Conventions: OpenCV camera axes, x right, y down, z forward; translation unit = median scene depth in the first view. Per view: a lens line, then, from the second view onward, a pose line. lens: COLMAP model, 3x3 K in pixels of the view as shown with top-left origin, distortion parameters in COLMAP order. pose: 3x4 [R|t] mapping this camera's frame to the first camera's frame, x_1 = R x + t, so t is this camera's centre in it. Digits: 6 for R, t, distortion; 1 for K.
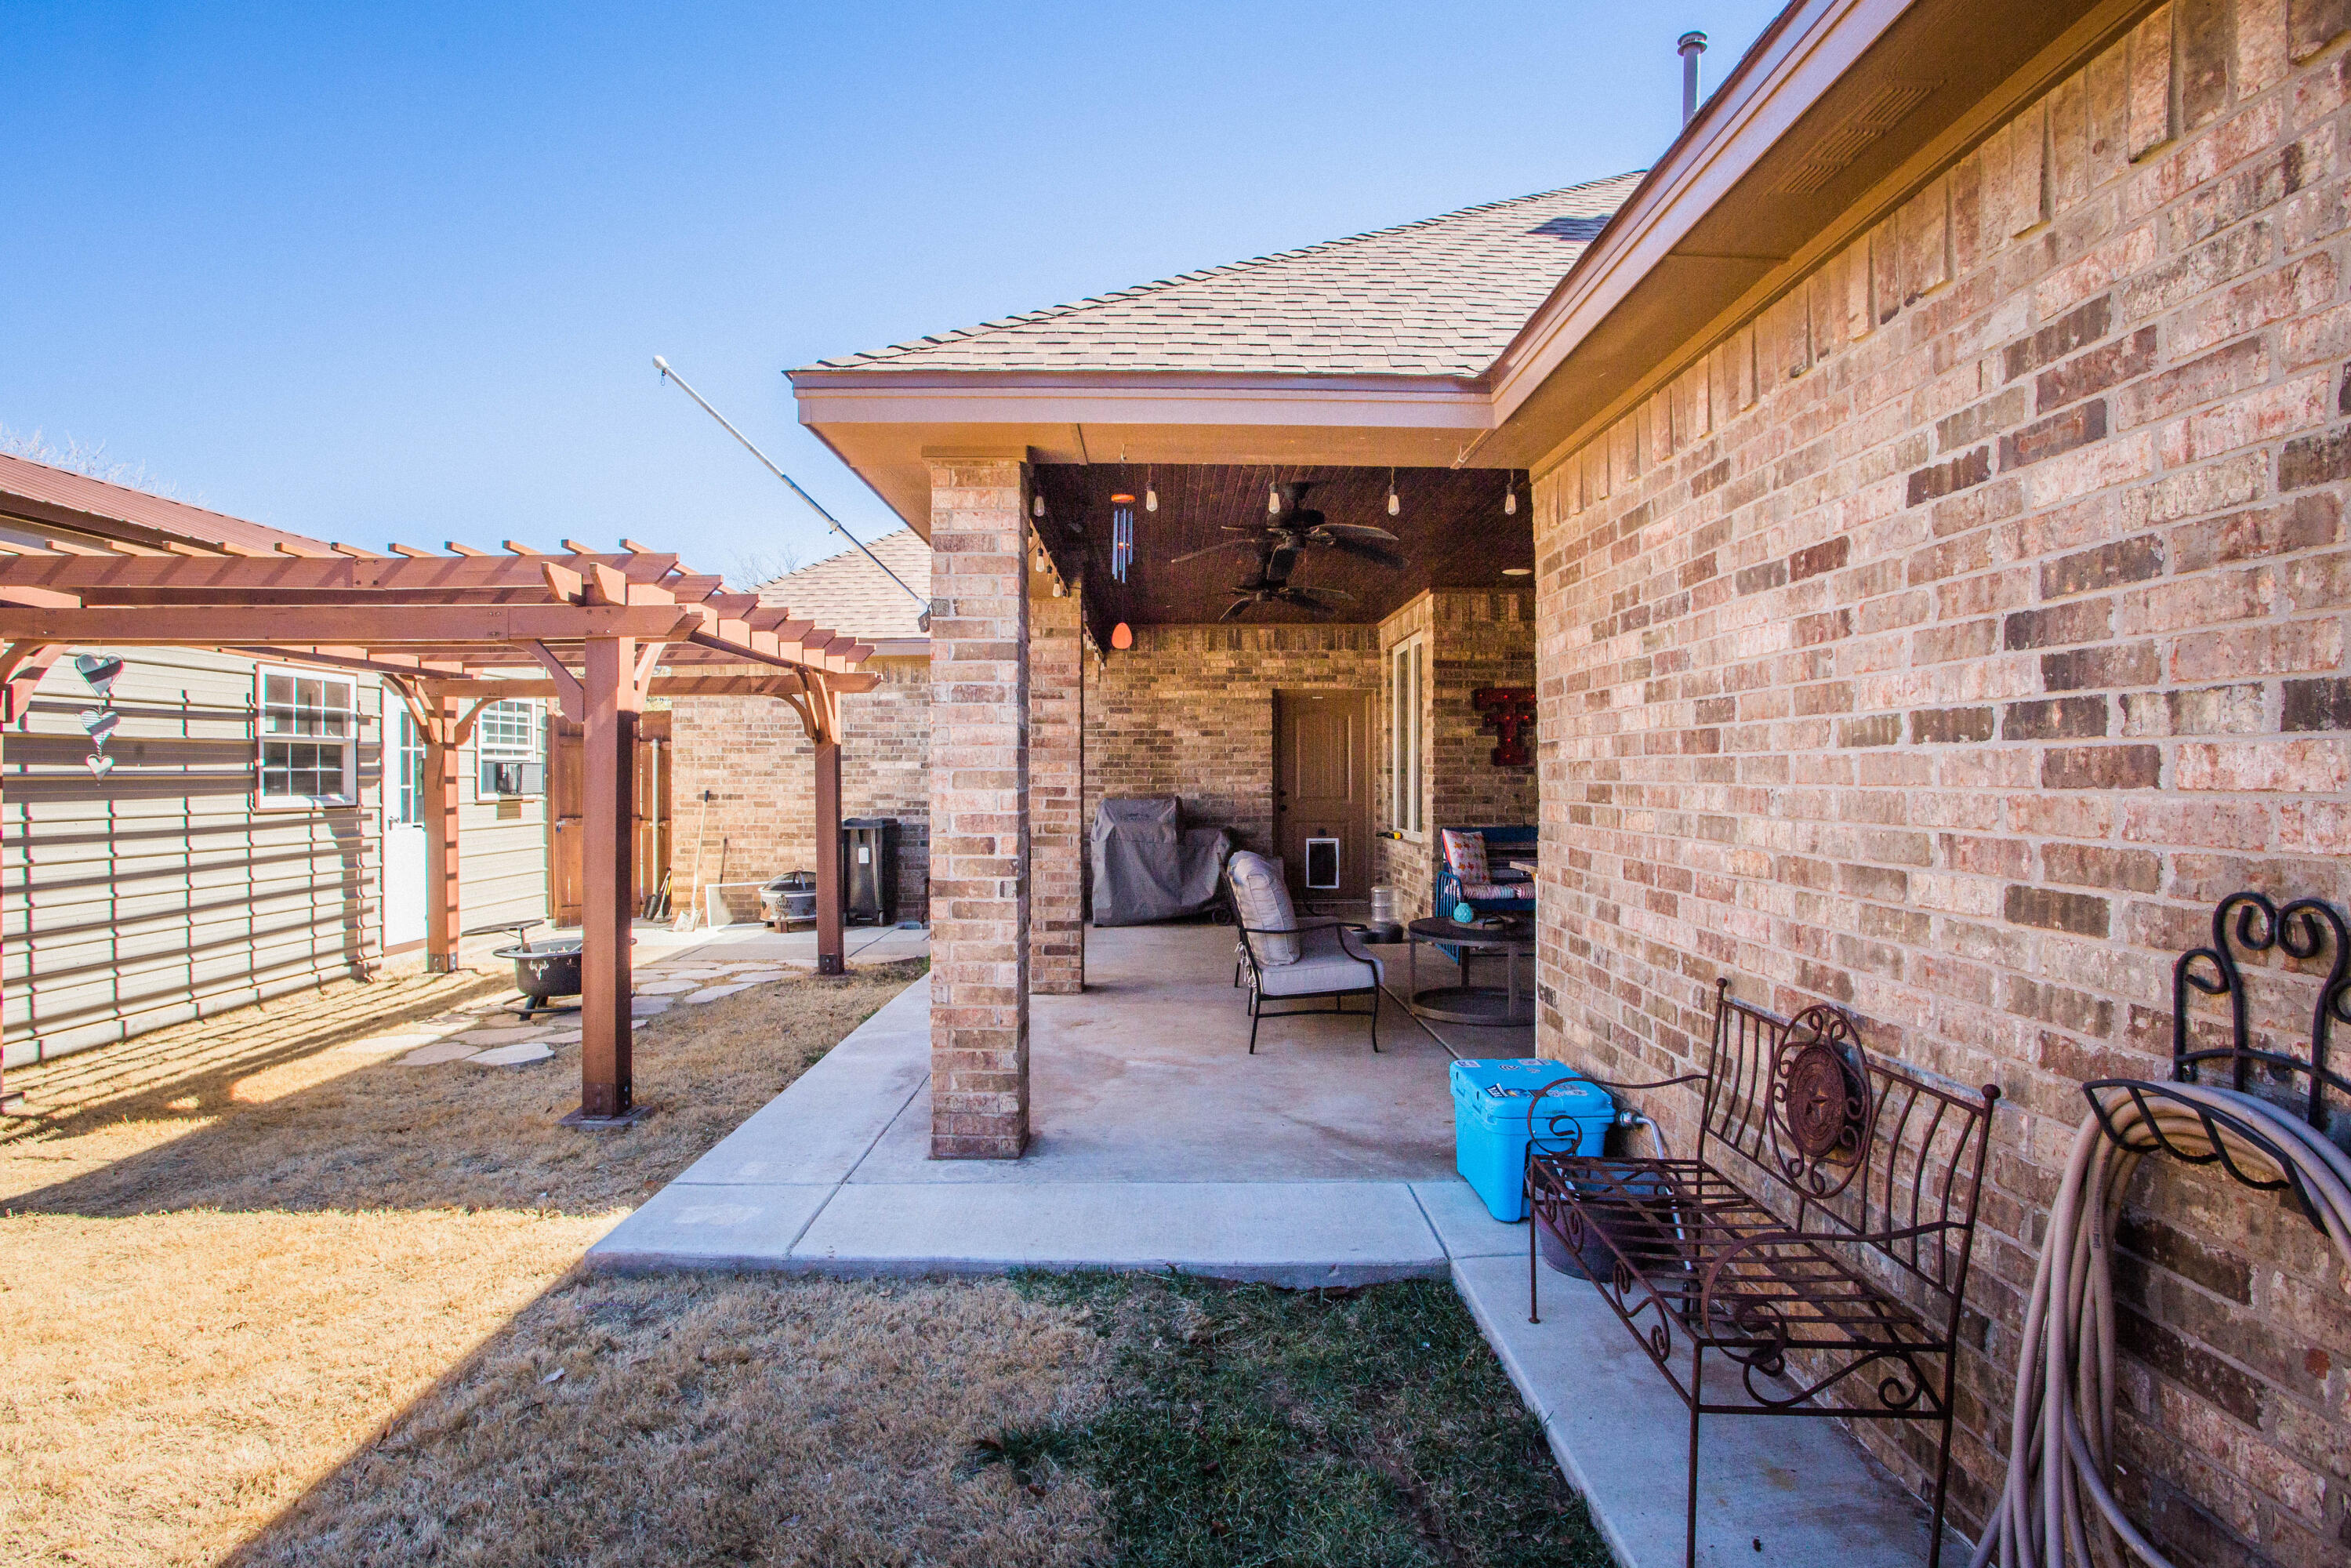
lens RADIAL K [[1161.0, 0, 1164.1], [0, 1161.0, 777.0], [0, 0, 1]] dist [-0.071356, 0.029859]
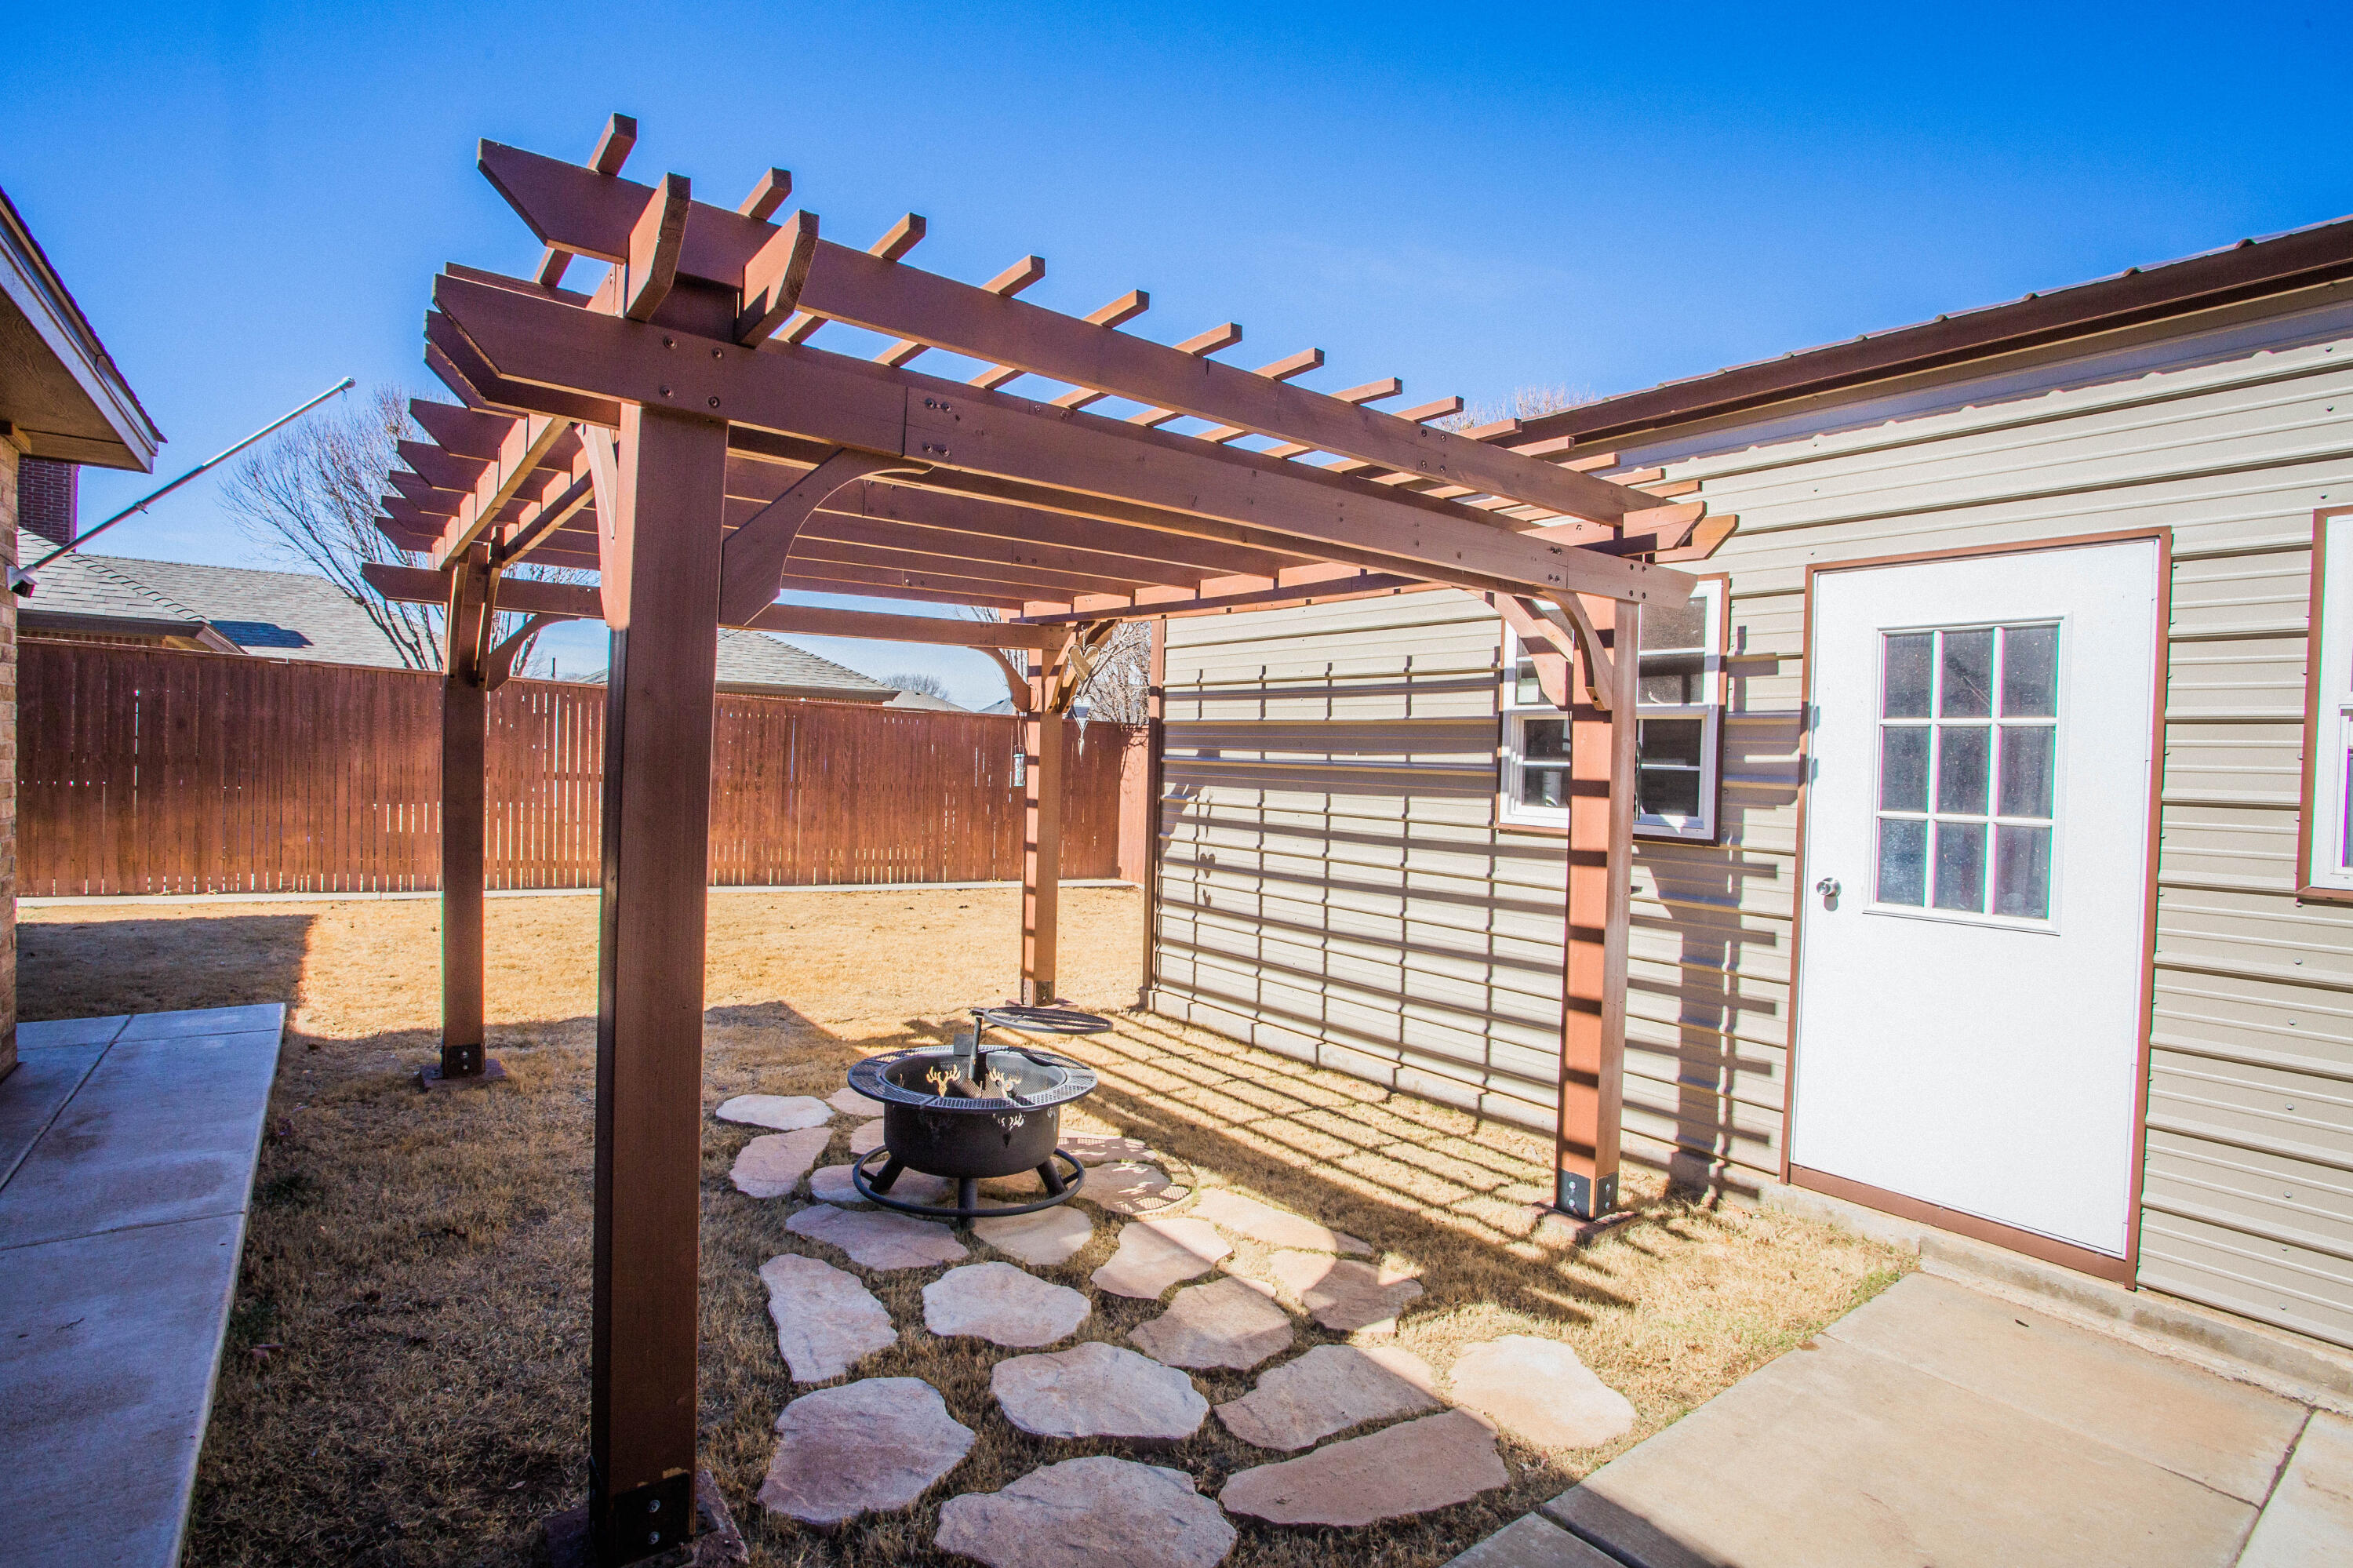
lens RADIAL K [[1162.0, 0, 1165.0], [0, 1162.0, 777.0], [0, 0, 1]] dist [-0.071356, 0.029859]
pose [[-0.804797, -0.008225, -0.593493, -0.255193], [-0.028710, 0.999273, 0.025083, -0.009530], [0.592855, 0.037226, -0.804448, 1.419716]]
